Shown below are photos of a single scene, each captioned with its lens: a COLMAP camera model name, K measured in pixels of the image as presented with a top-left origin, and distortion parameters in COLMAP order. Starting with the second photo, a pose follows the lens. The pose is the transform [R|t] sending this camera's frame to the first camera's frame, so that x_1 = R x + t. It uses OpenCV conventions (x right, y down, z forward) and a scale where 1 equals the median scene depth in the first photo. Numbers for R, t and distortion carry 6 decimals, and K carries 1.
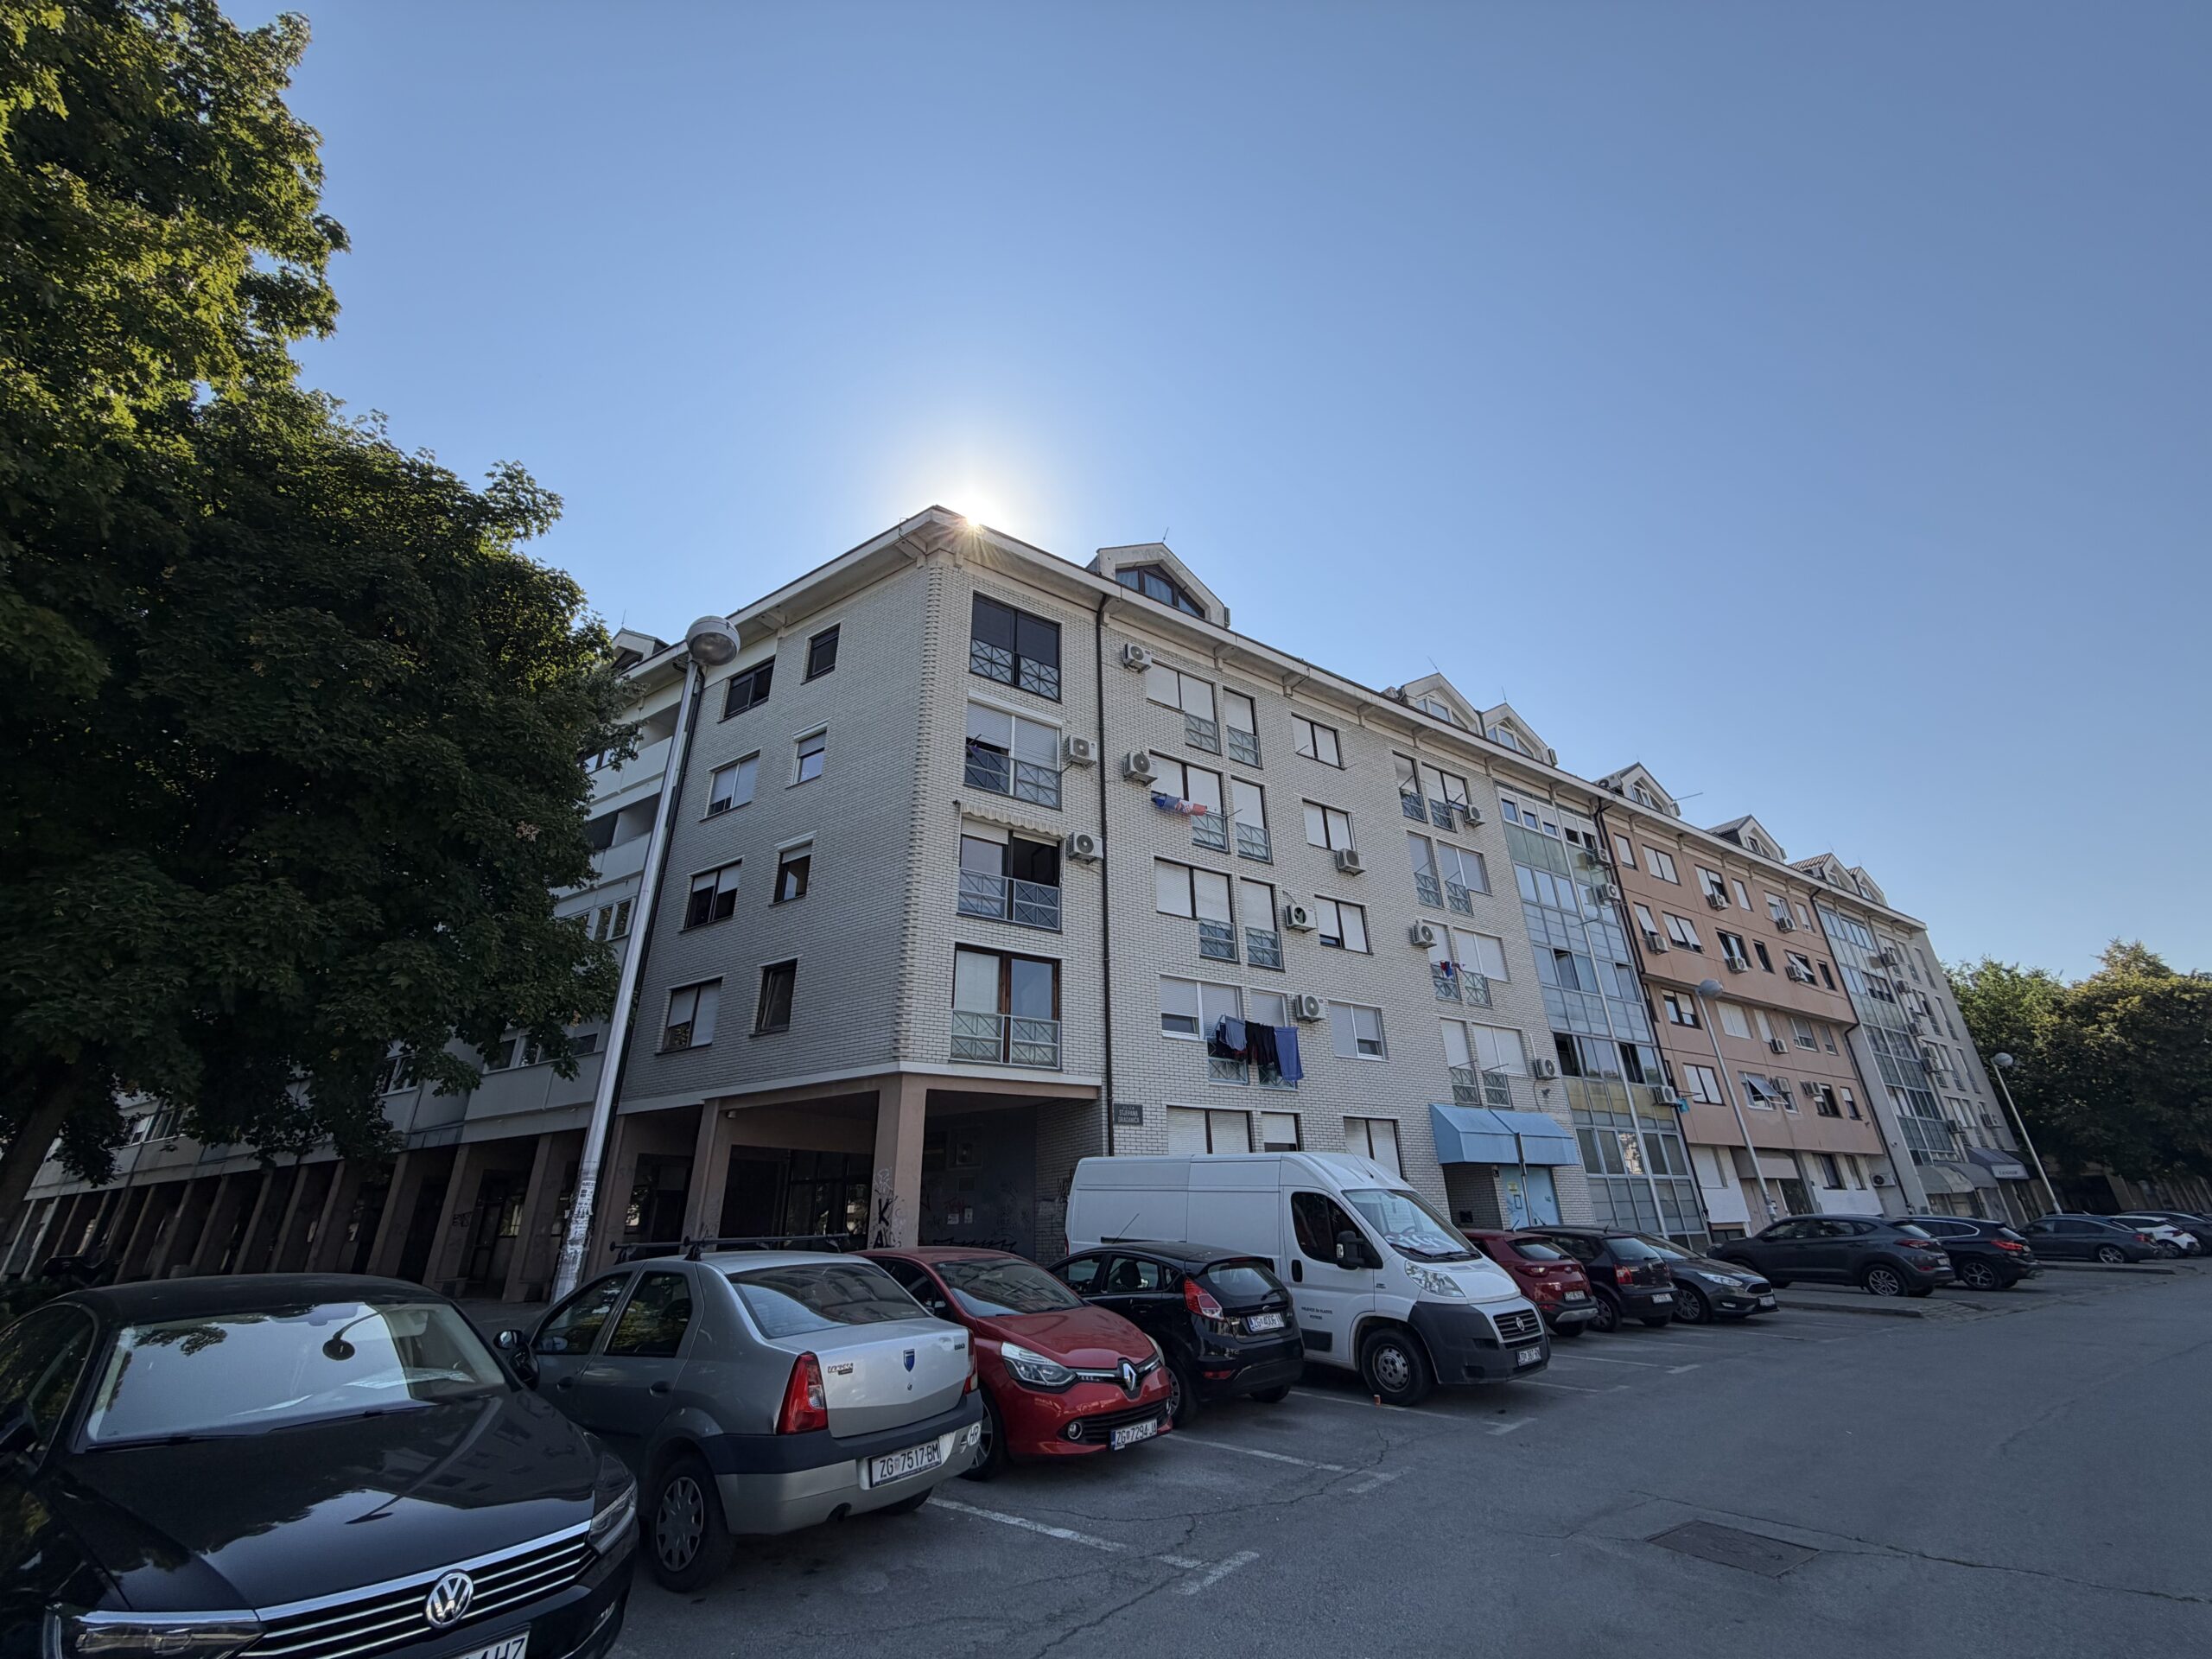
lens RADIAL K [[882.0, 0, 1106.0], [0, 882.0, 829.5], [0, 0, 1]] dist [-0.001264, 0.000383]
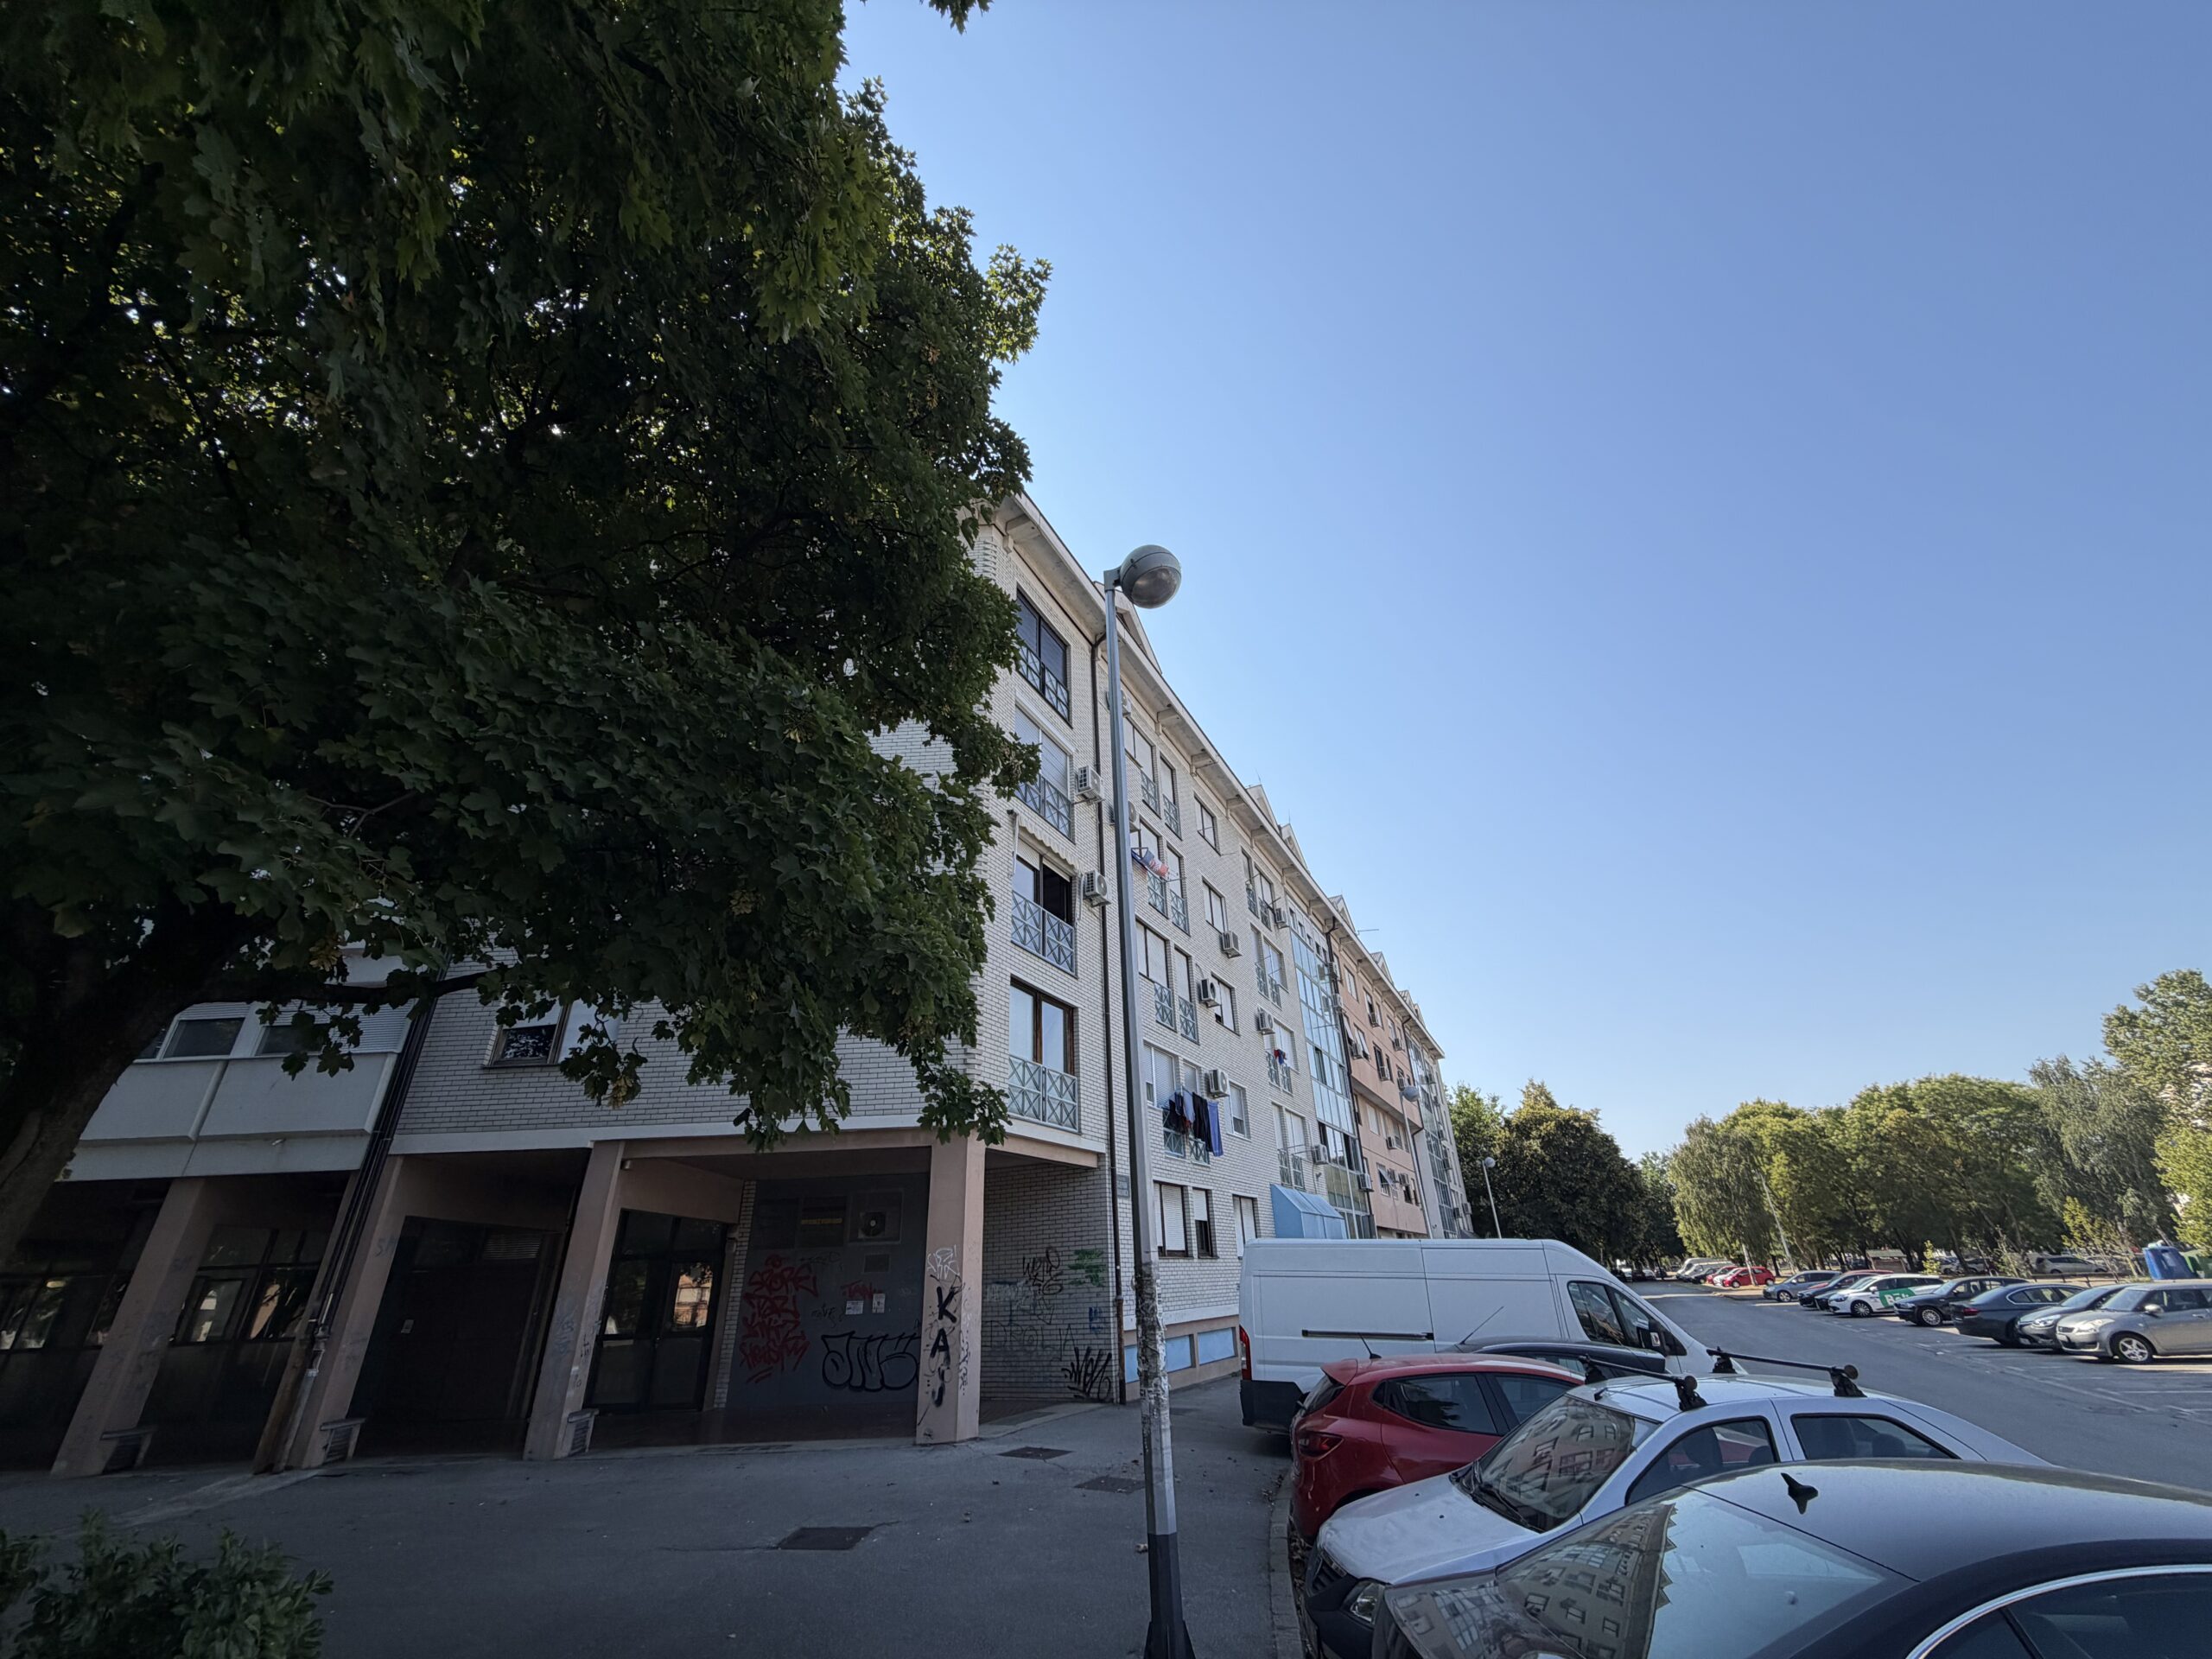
lens RADIAL K [[882.0, 0, 1106.0], [0, 882.0, 829.5], [0, 0, 1]] dist [-0.001264, 0.000383]
pose [[0.865998, 0.219837, 0.449131, -0.416553], [-0.190287, 0.975482, -0.110566, 0.056114], [-0.462426, 0.010287, 0.886598, 0.162406]]
